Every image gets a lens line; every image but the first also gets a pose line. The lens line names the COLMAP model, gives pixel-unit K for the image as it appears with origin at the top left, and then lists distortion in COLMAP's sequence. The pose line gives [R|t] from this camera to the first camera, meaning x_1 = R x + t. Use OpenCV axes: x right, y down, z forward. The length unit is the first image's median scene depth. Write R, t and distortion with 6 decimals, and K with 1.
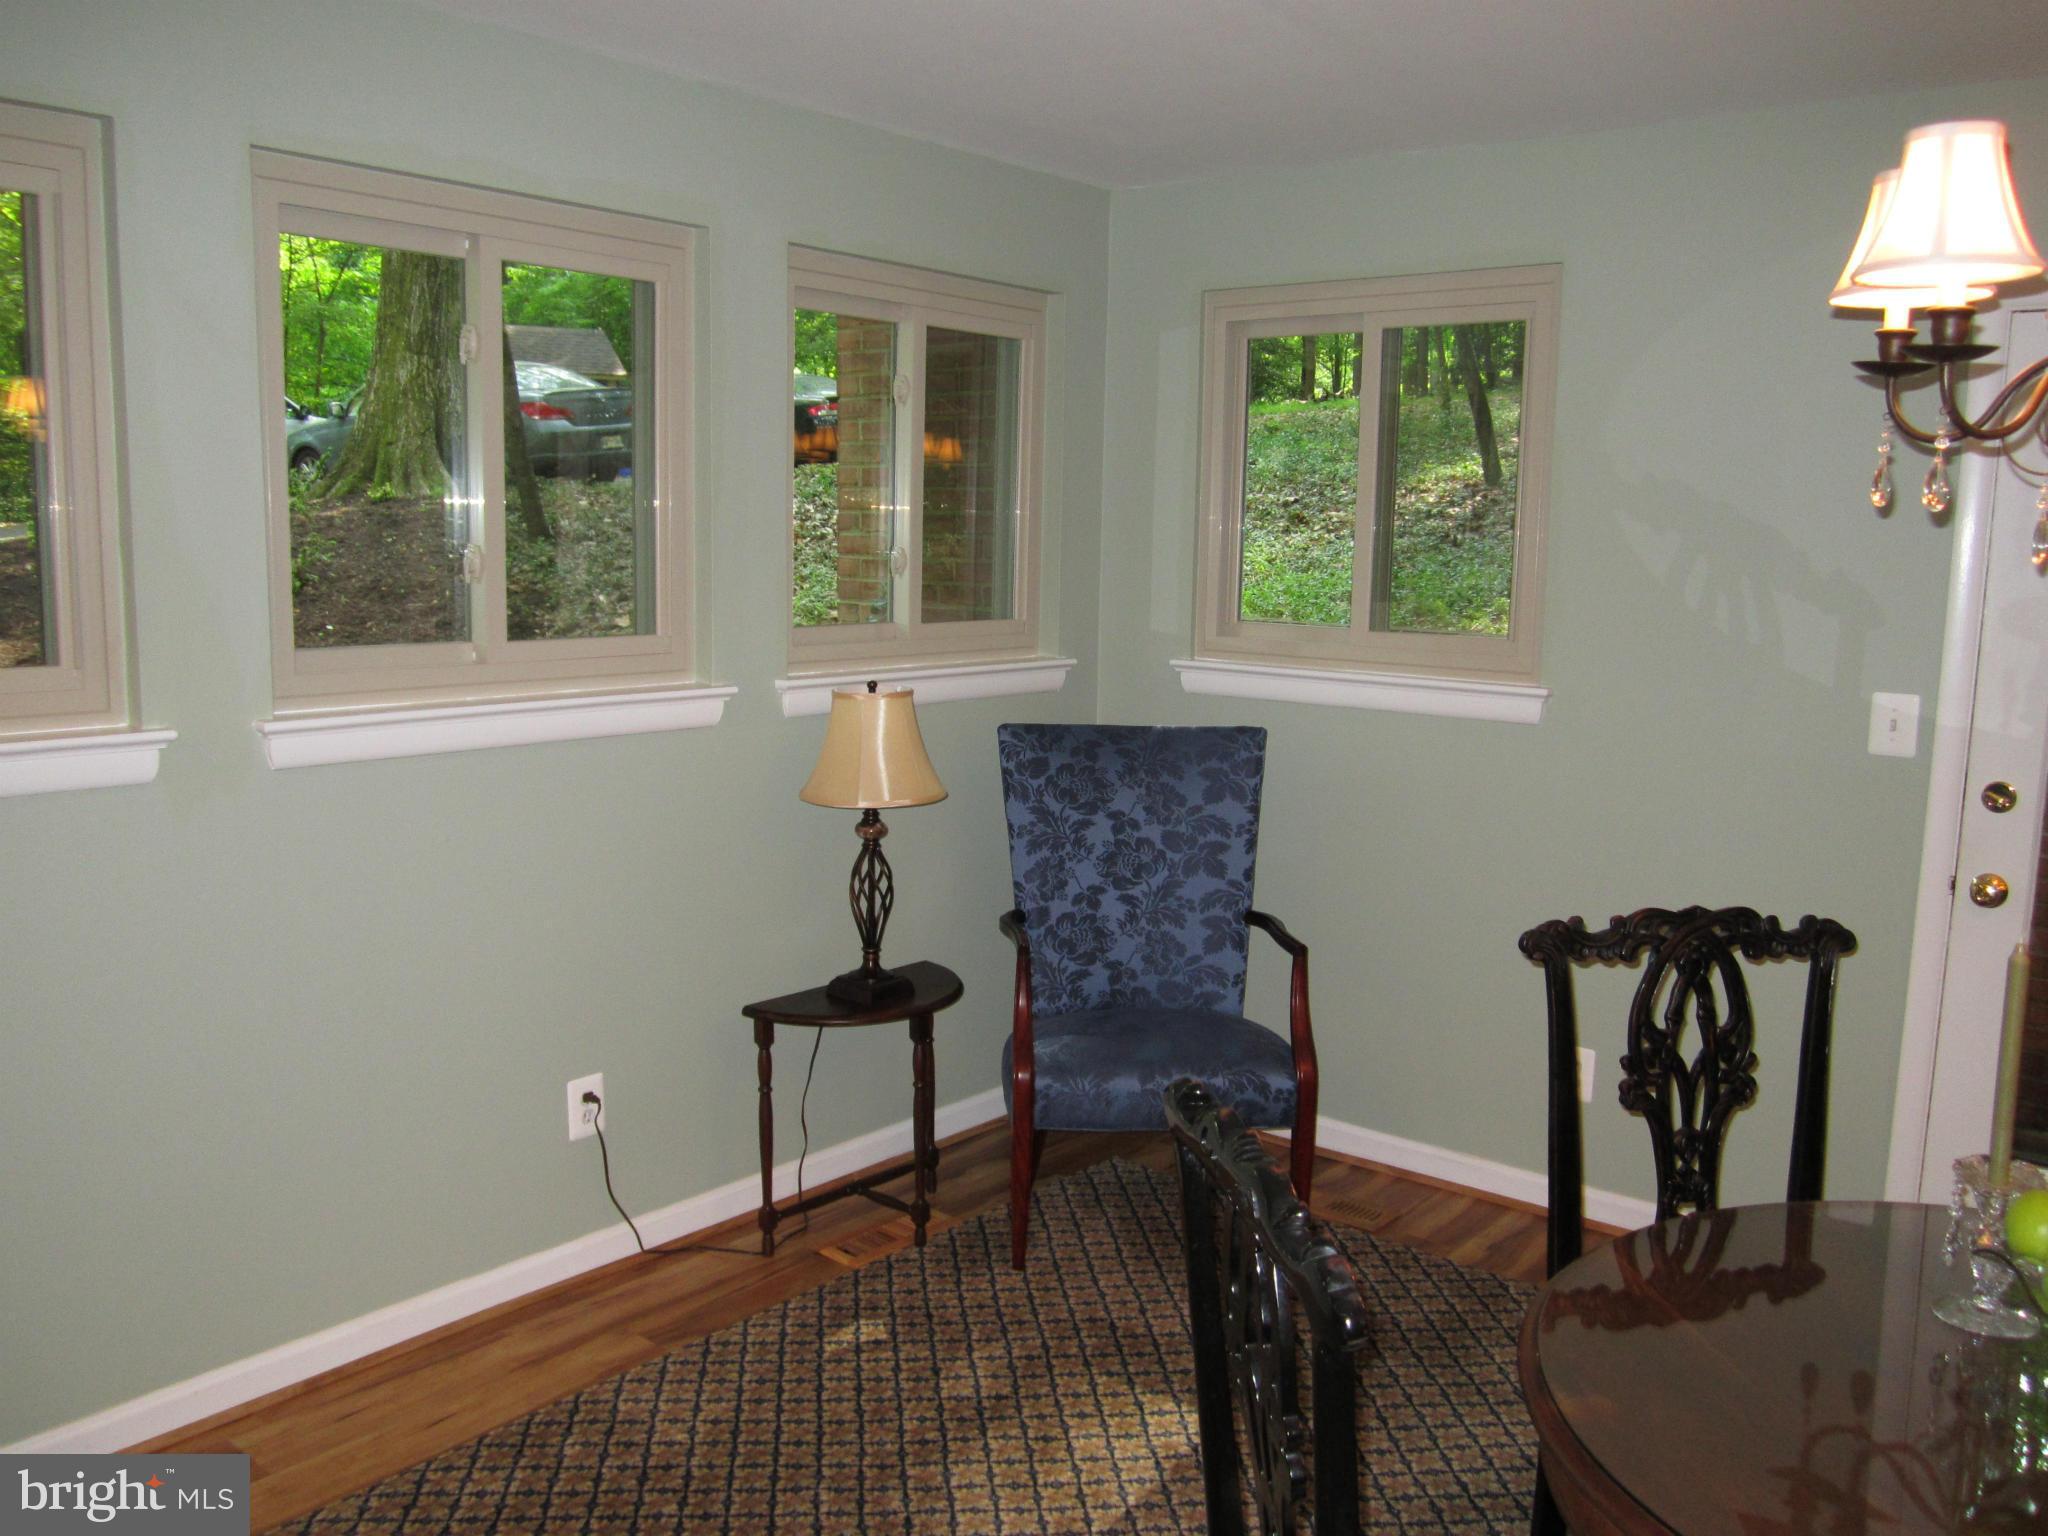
lens RADIAL K [[1689.9, 0, 1052.3], [0, 1689.9, 730.8], [0, 0, 1]] dist [-0.062461, 0.034289]
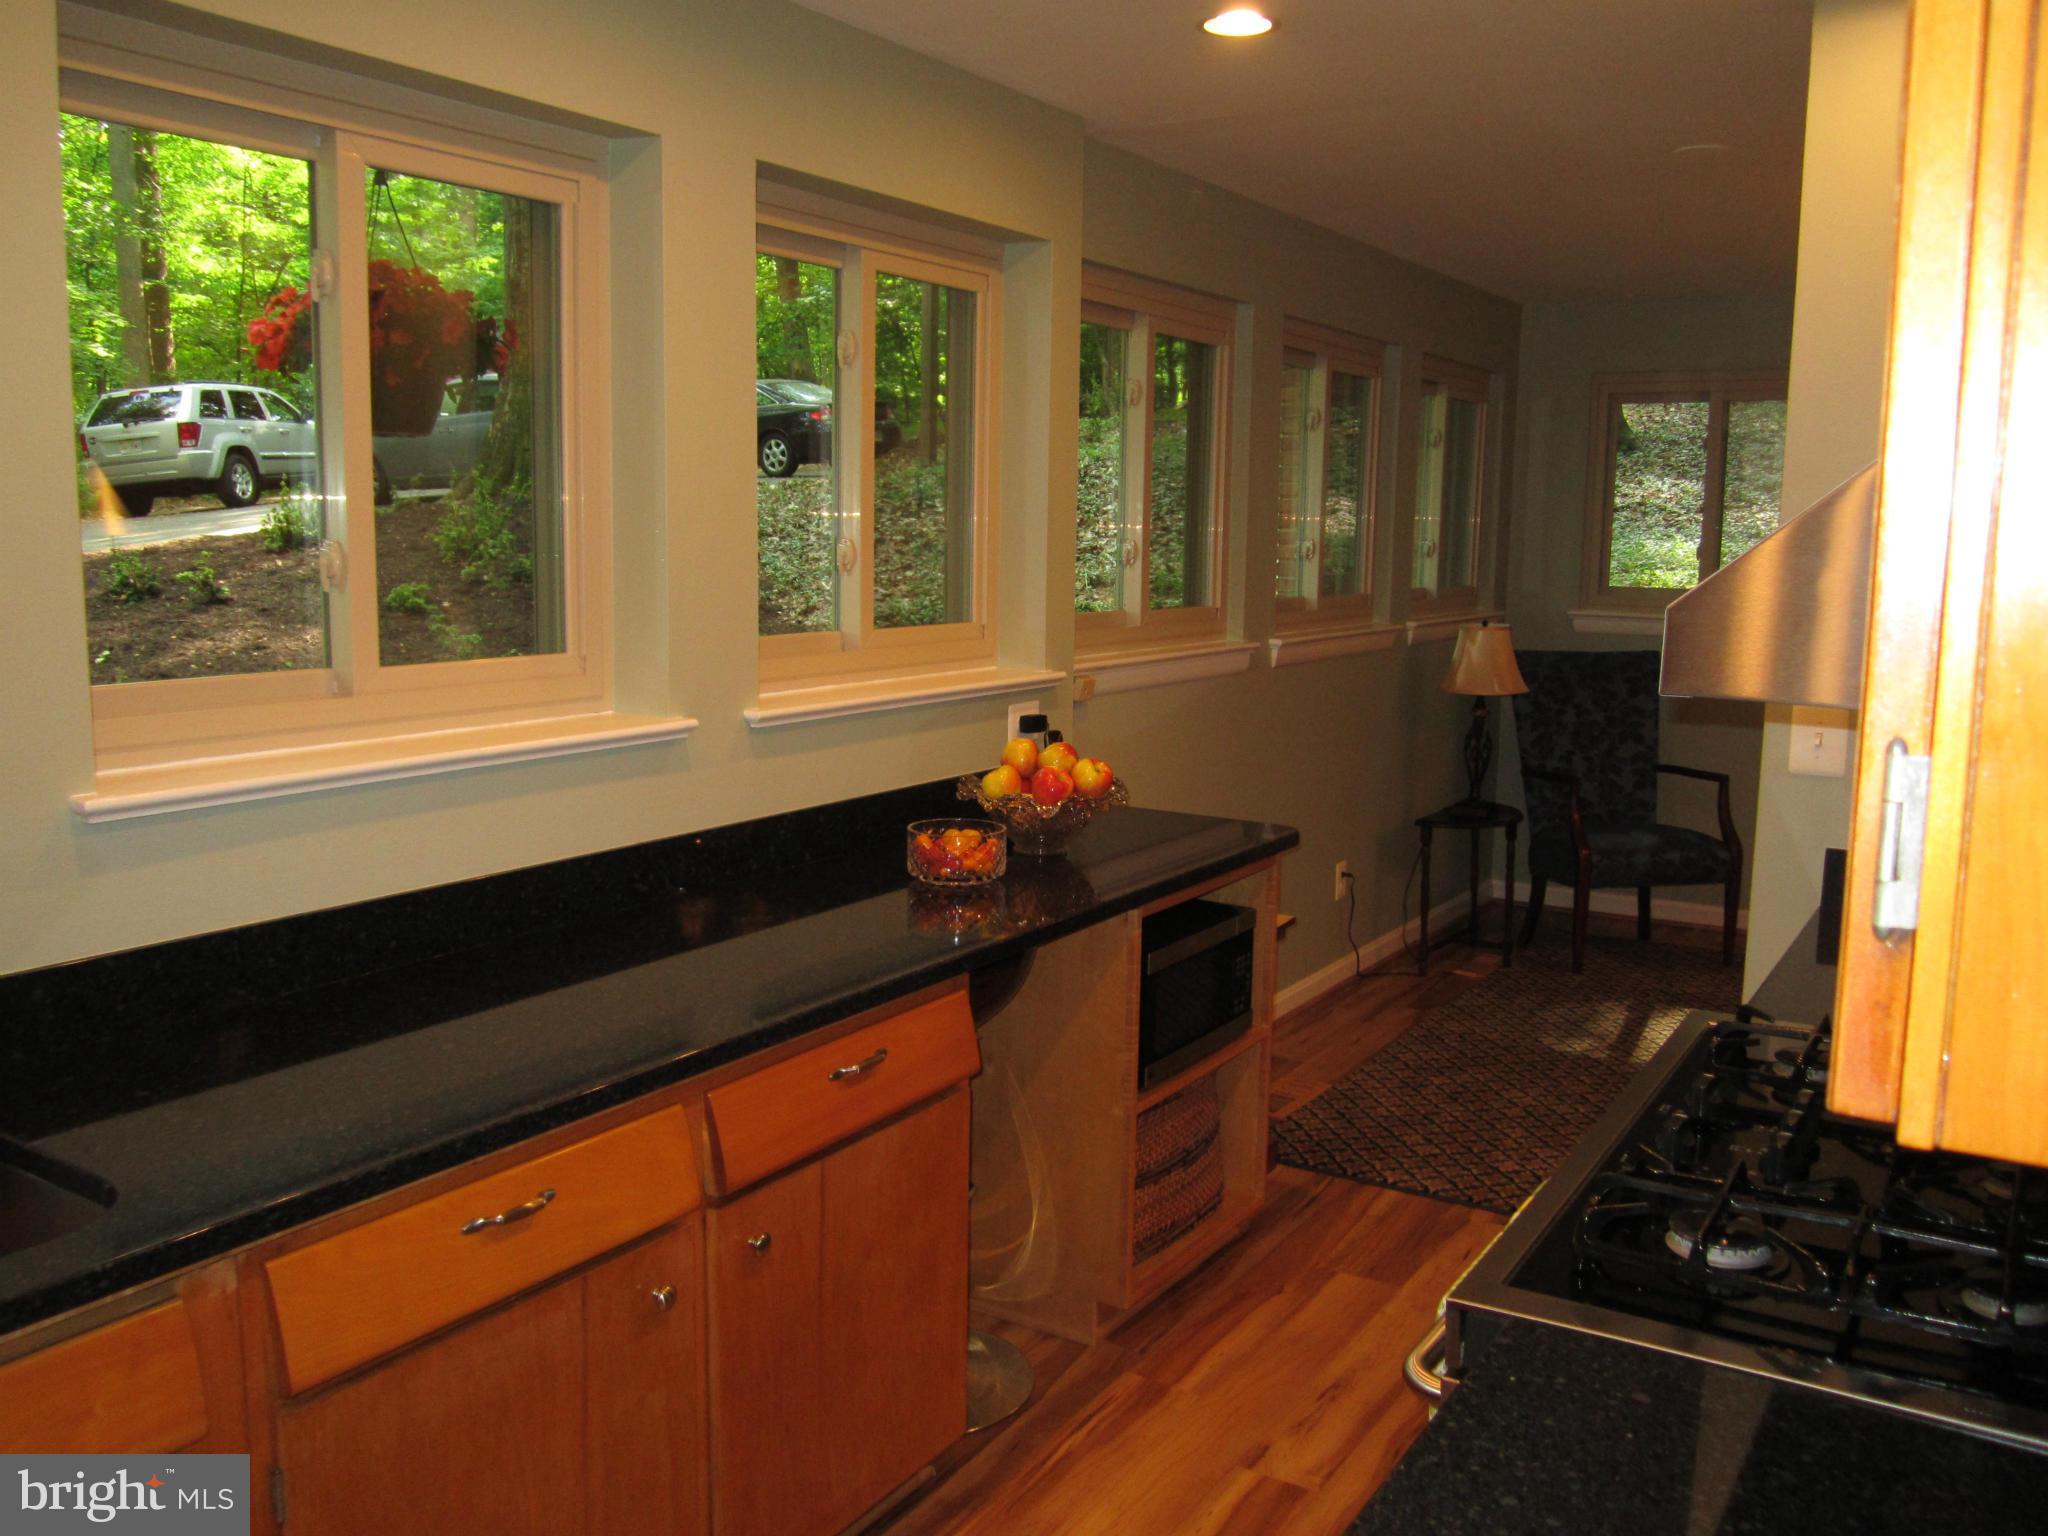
lens RADIAL K [[1689.9, 0, 1029.3], [0, 1689.9, 752.5], [0, 0, 1]] dist [-0.062461, 0.034289]
pose [[0.992125, -0.020579, 0.123548, -0.678127], [0.018664, 0.999687, 0.016639, 0.057813], [-0.123851, -0.014202, 0.992199, -0.513815]]
